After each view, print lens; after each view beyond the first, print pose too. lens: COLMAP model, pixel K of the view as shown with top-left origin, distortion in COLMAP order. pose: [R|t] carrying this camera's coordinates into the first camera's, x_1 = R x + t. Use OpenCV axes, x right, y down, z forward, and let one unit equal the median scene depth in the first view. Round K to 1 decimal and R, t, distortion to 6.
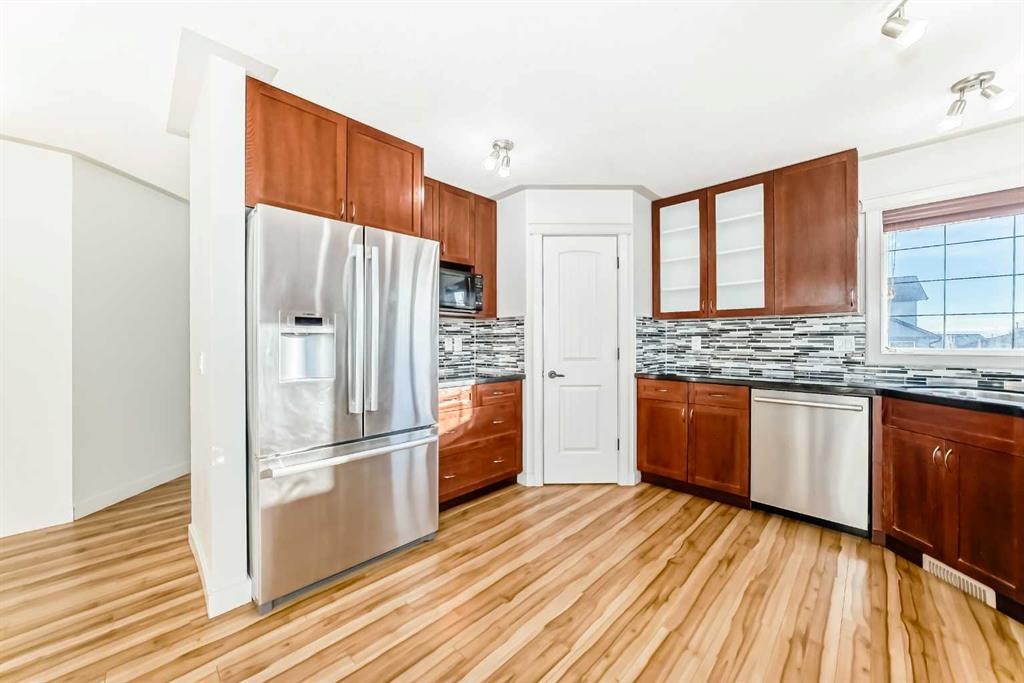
lens RADIAL K [[372.5, 0, 516.2], [0, 372.5, 339.8], [0, 0, 1]] dist [-0.019027, 0.000081]
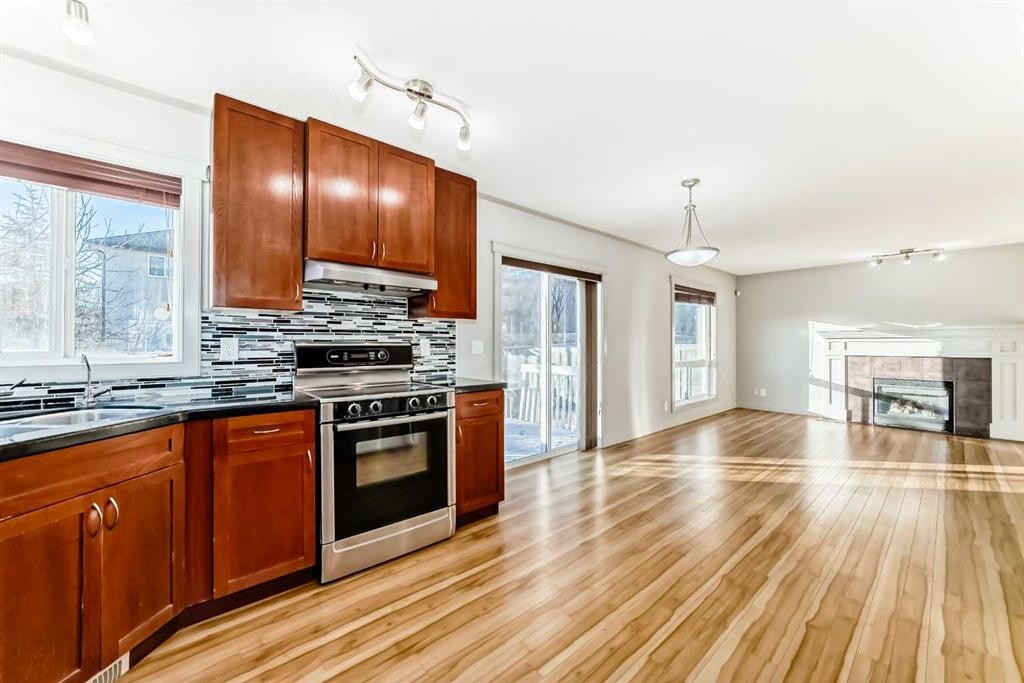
lens RADIAL K [[391.8, 0, 506.7], [0, 391.8, 341.8], [0, 0, 1]] dist [-0.015284, 0.000301]
pose [[-0.997011, 0.006580, 0.076981, 0.225493], [0.006003, 0.999952, -0.007725, 0.004453], [-0.077028, -0.007240, -0.997003, 1.049903]]
